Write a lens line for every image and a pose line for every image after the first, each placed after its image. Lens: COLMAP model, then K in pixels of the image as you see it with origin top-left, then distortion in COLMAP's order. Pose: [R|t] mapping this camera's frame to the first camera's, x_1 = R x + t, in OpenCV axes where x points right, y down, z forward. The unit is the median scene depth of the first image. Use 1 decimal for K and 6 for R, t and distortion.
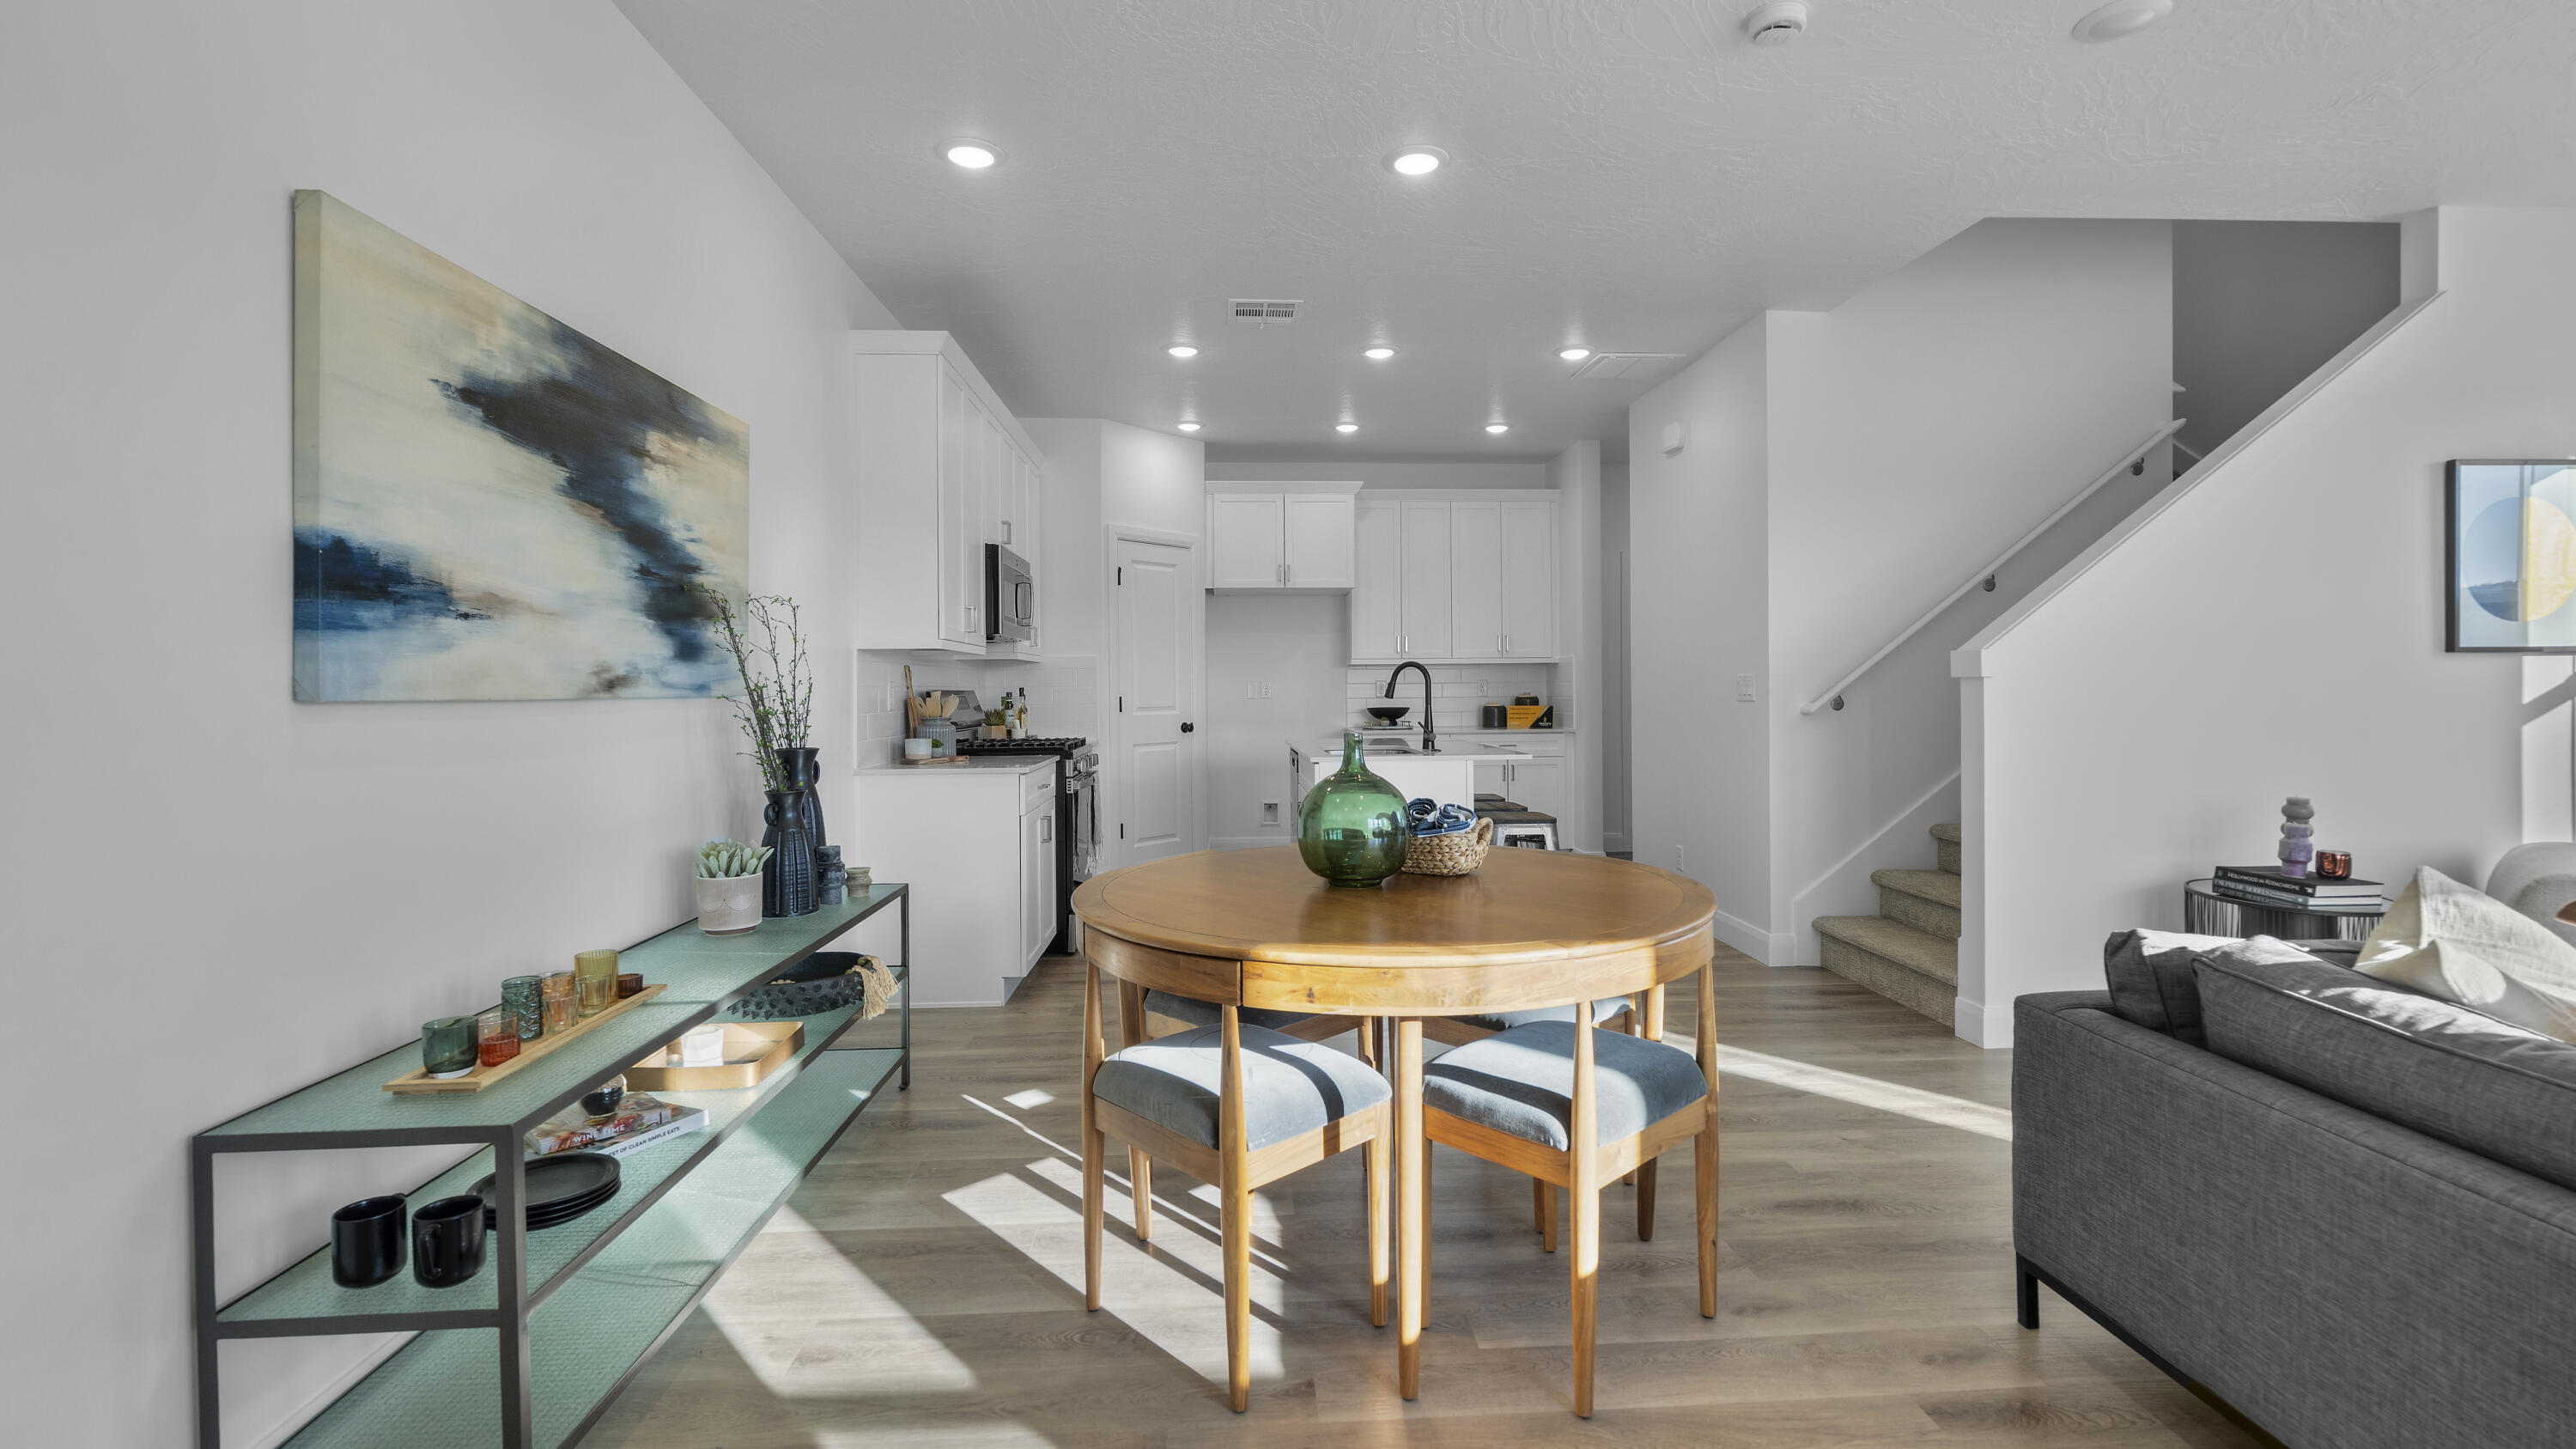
lens RADIAL K [[1146.5, 0, 1294.6], [0, 1146.5, 694.6], [0, 0, 1]] dist [-0.004461, 0.000200]
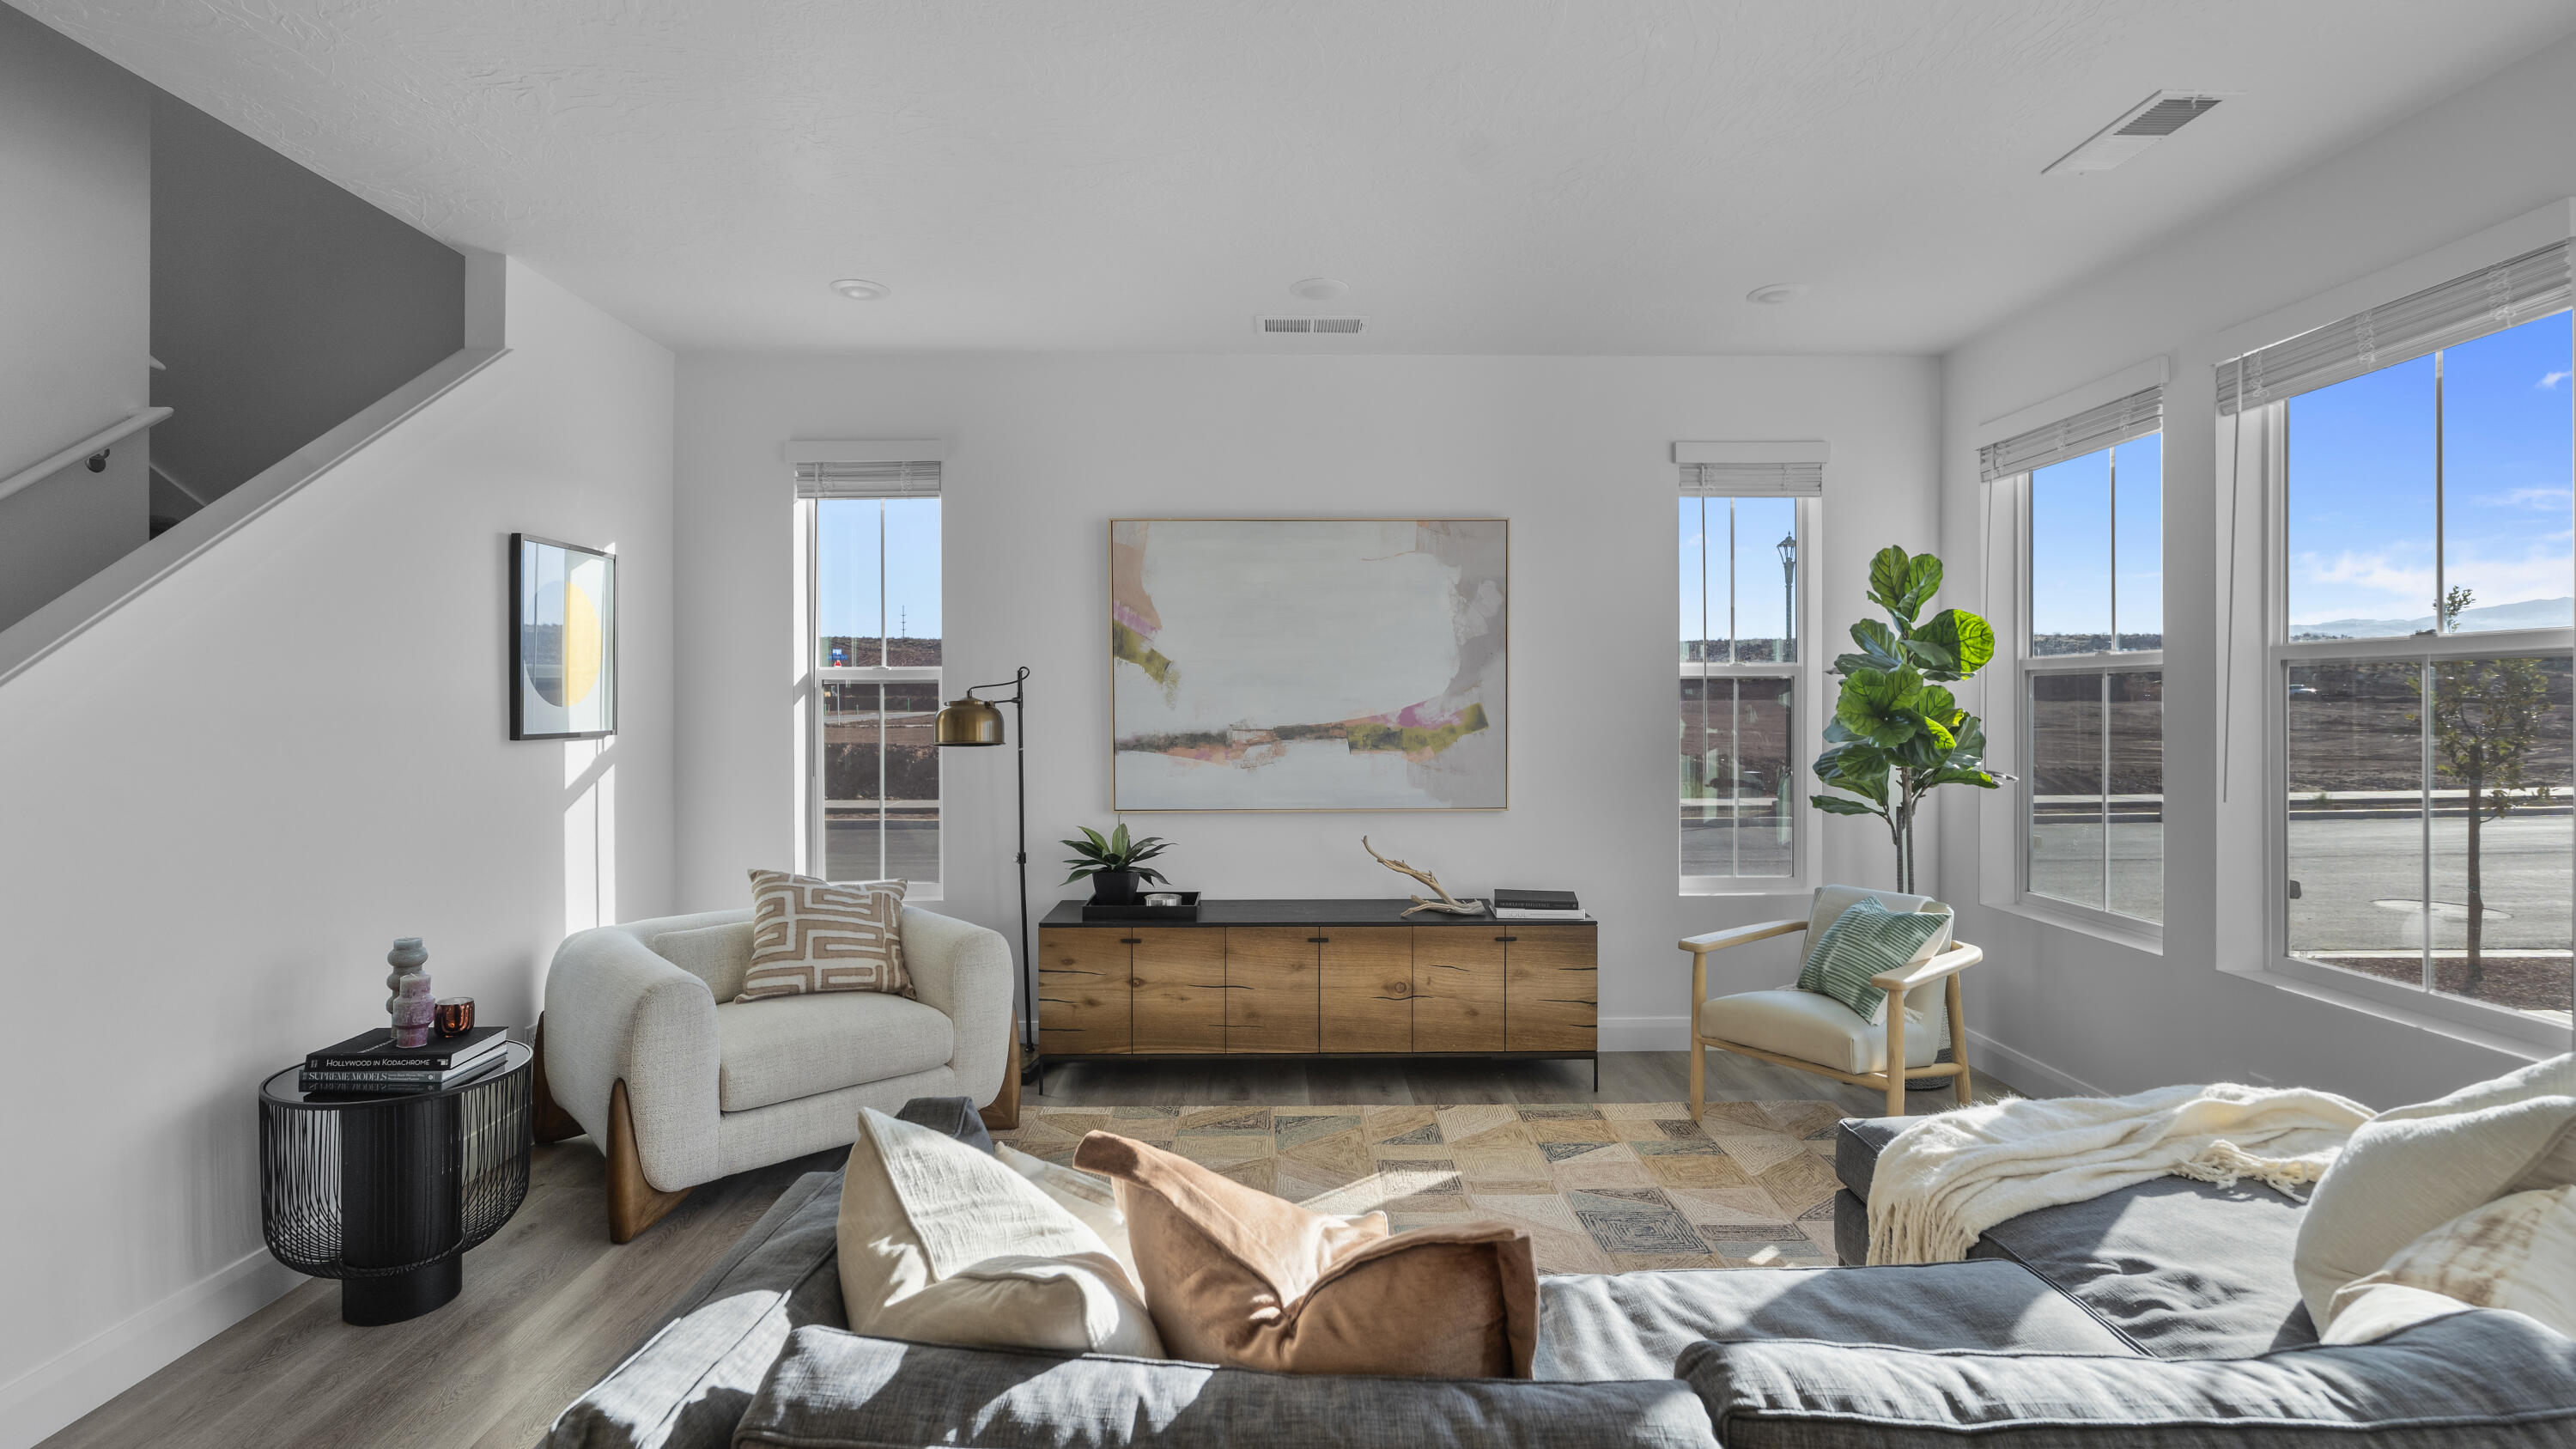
lens RADIAL K [[1145.8, 0, 1281.9], [0, 1145.8, 703.7], [0, 0, 1]] dist [-0.006537, 0.000643]
pose [[0.042578, 0.005105, 0.999080, 0.093140], [0.008060, 0.999953, -0.005453, -0.046590], [-0.999061, 0.008284, 0.042534, 0.278824]]
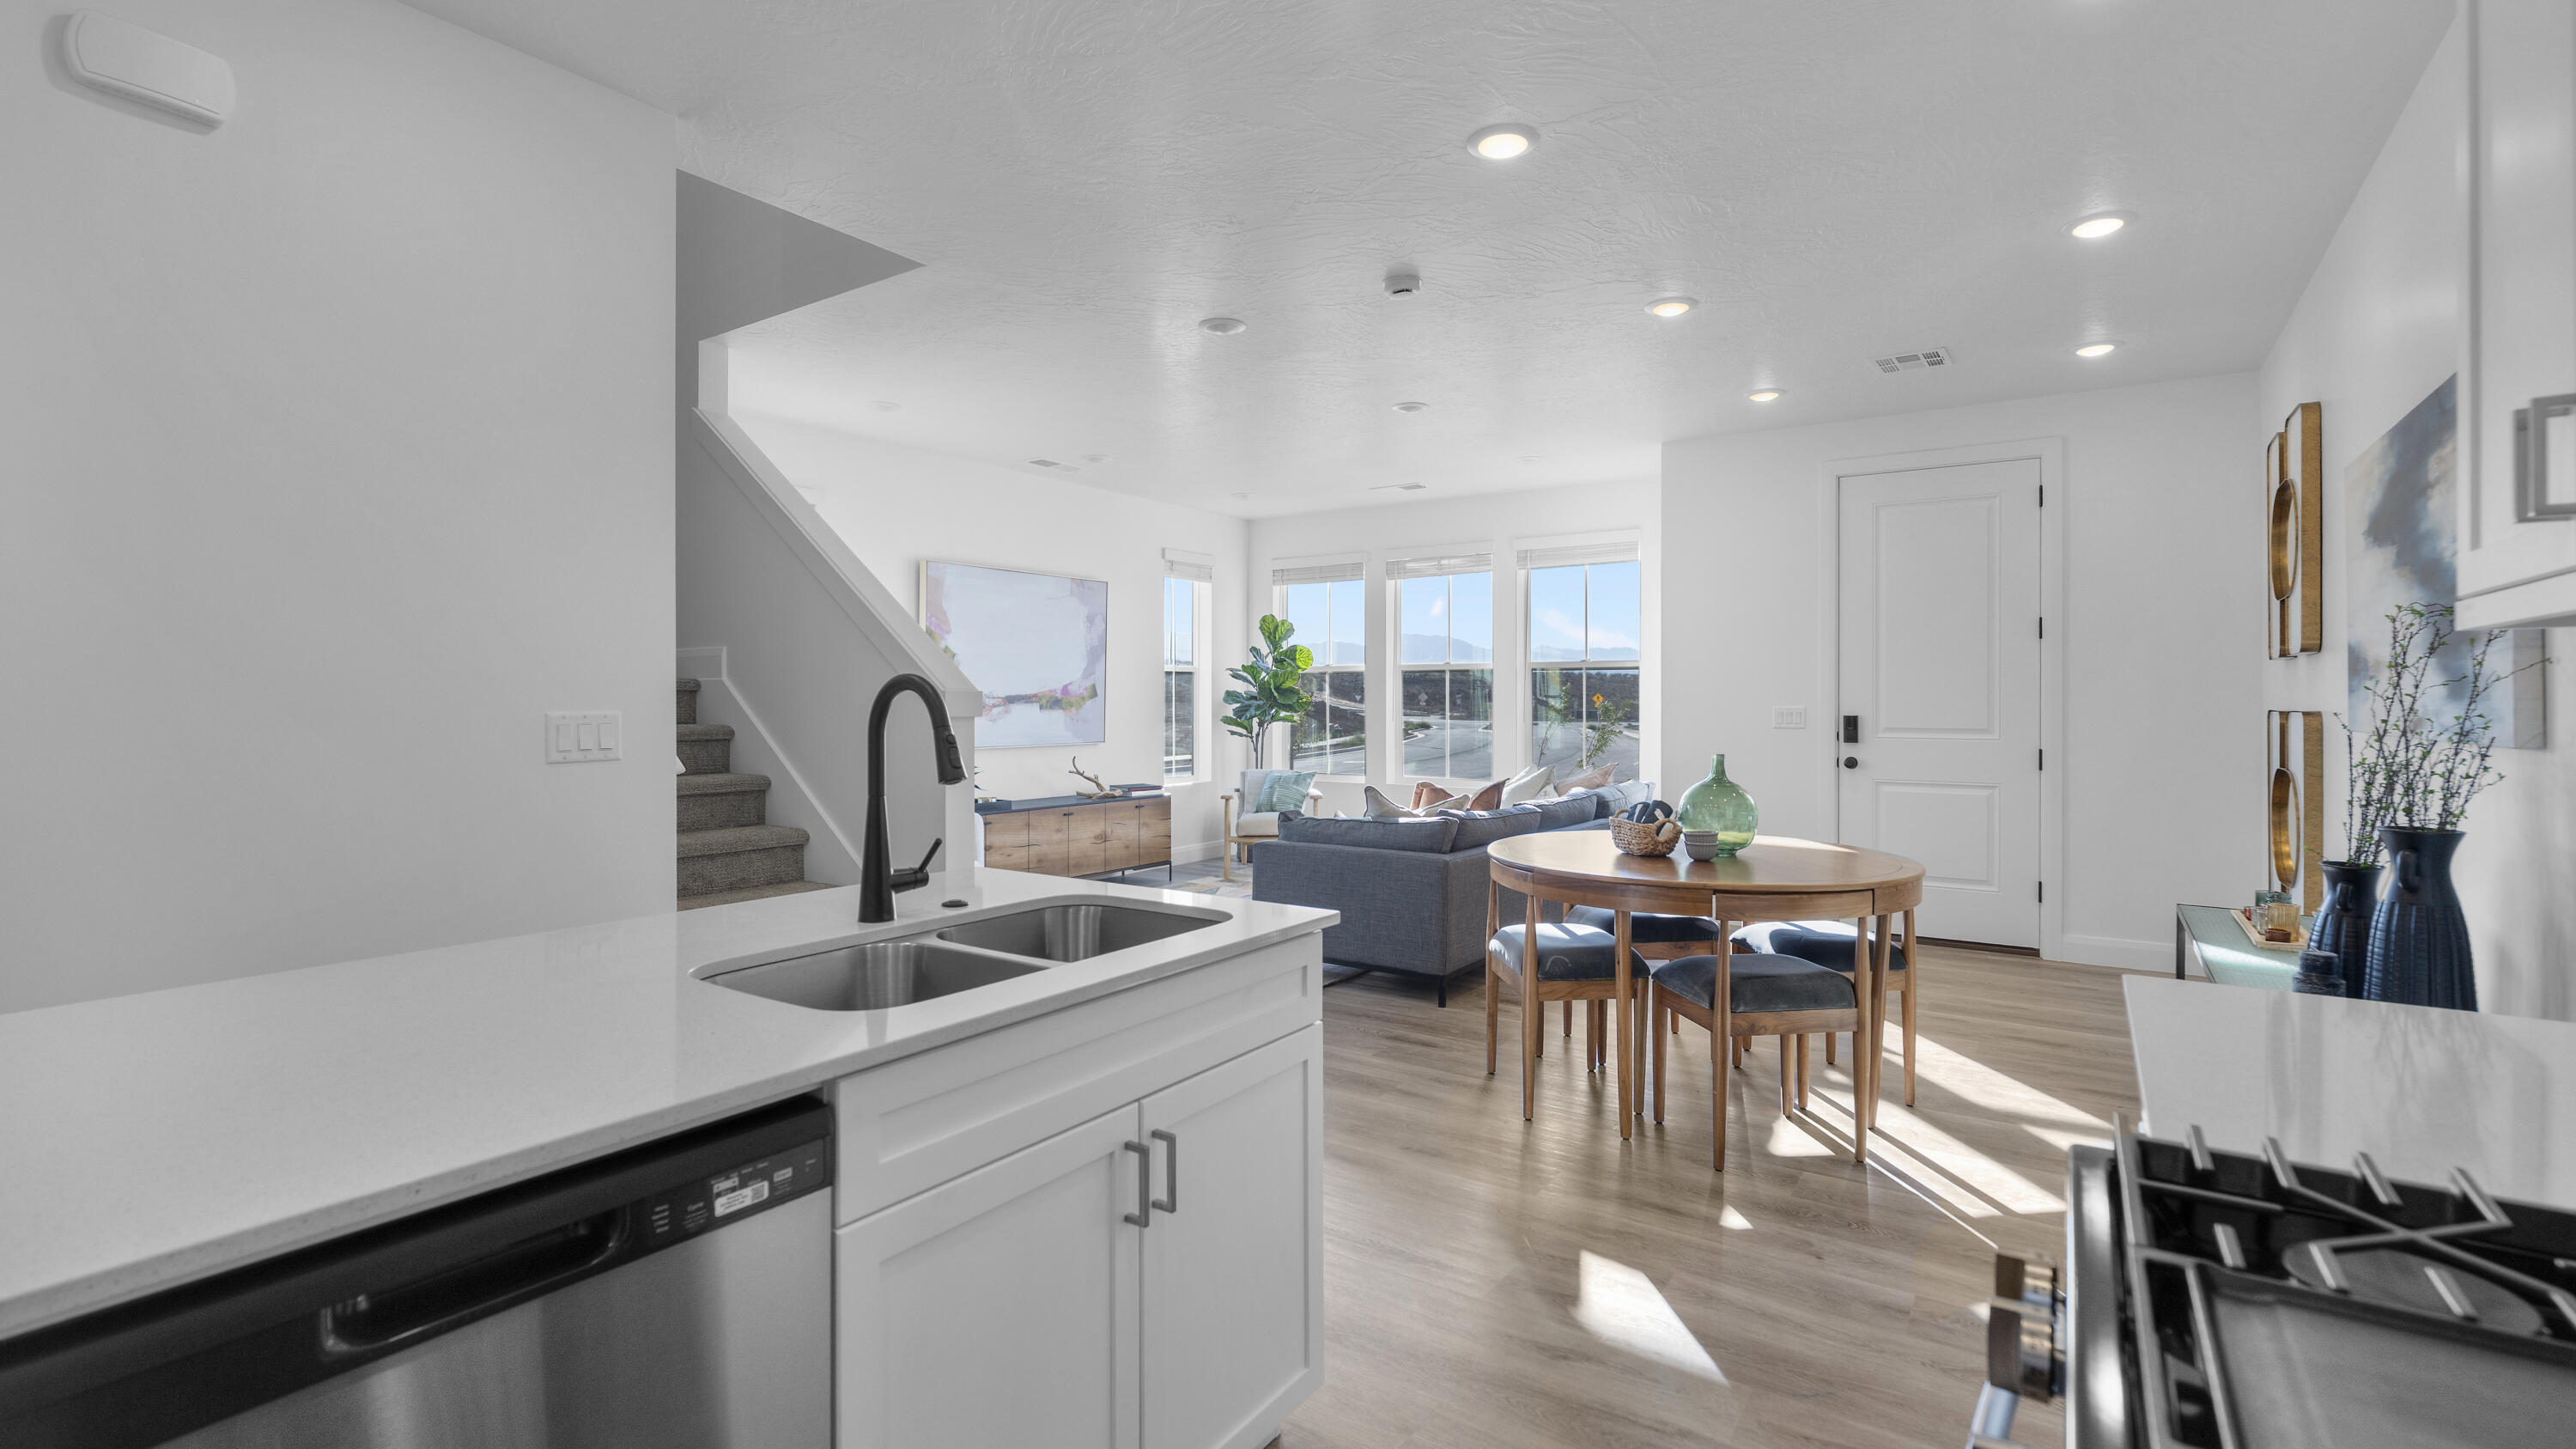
lens RADIAL K [[1146.5, 0, 1294.6], [0, 1146.5, 694.6], [0, 0, 1]] dist [-0.004461, 0.000200]
pose [[-0.791531, 0.009990, 0.611048, -0.227176], [0.008286, 0.999950, -0.005615, -0.021747], [-0.611073, 0.000619, -0.791574, 1.334017]]
